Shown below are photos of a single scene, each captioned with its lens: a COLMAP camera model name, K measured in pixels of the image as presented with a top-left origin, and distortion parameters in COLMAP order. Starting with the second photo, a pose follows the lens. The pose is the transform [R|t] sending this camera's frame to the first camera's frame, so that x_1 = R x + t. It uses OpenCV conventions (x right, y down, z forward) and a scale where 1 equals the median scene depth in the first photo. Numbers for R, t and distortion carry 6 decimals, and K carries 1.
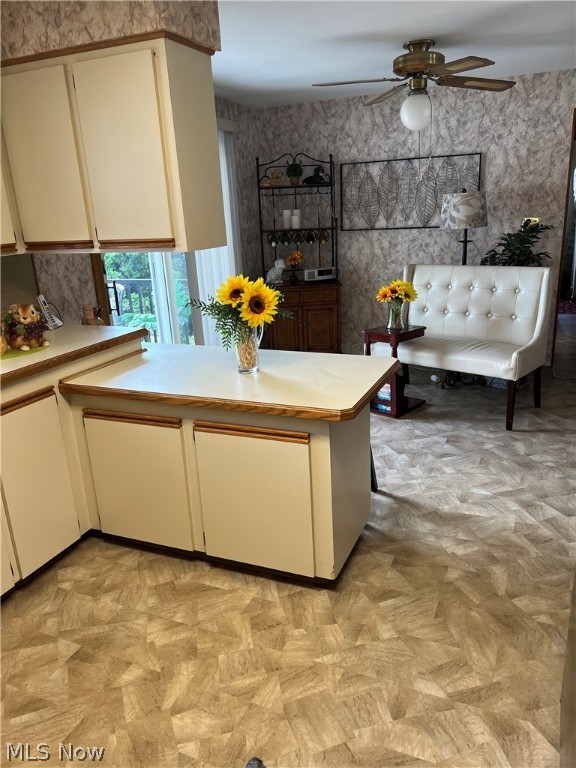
lens RADIAL K [[580.7, 0, 295.1], [0, 580.7, 385.0], [0, 0, 1]] dist [0.045571, -0.054630]
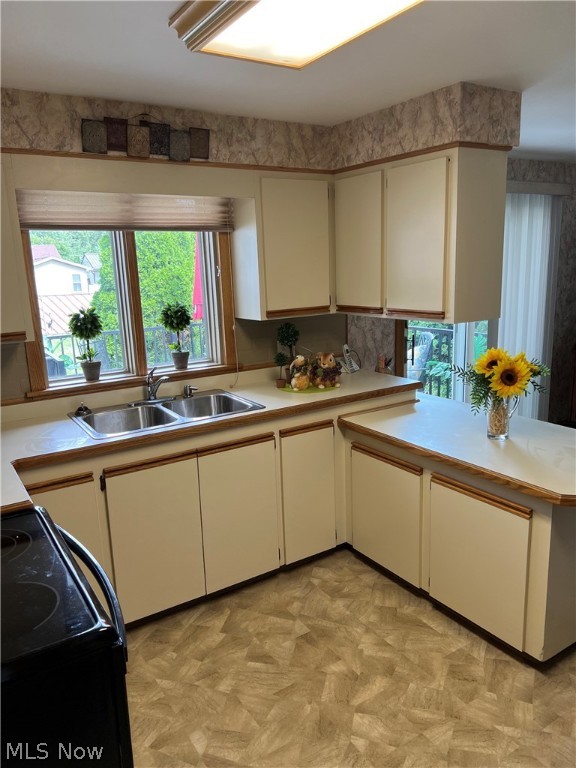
lens RADIAL K [[580.7, 0, 288.1], [0, 580.7, 384.6], [0, 0, 1]] dist [0.045571, -0.054630]
pose [[0.828612, 0.137482, -0.542679, 0.181850], [-0.170348, 0.985328, -0.010480, -0.045862], [0.533276, 0.101128, 0.839875, -0.113756]]
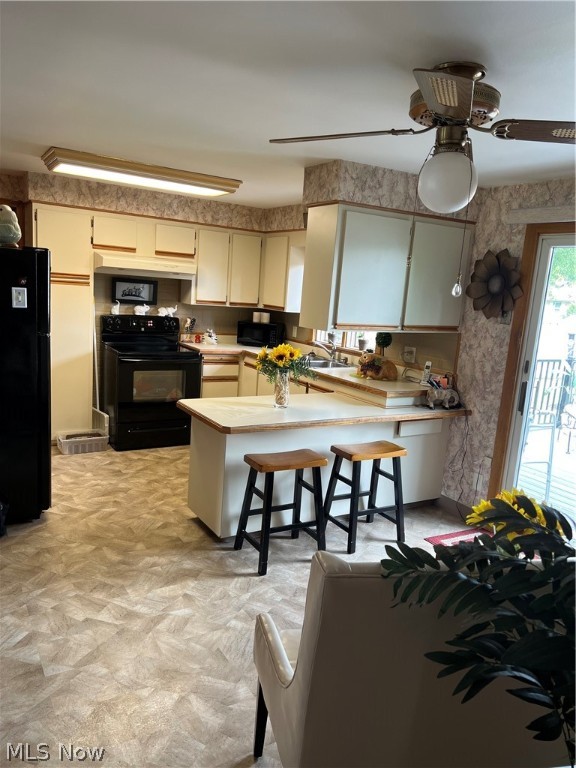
lens RADIAL K [[580.7, 0, 290.2], [0, 580.7, 386.2], [0, 0, 1]] dist [0.045571, -0.054630]
pose [[-0.586671, 0.147549, -0.796270, 1.189509], [-0.277521, 0.887092, 0.368849, -0.689062], [0.760788, 0.437374, -0.479484, 1.874076]]
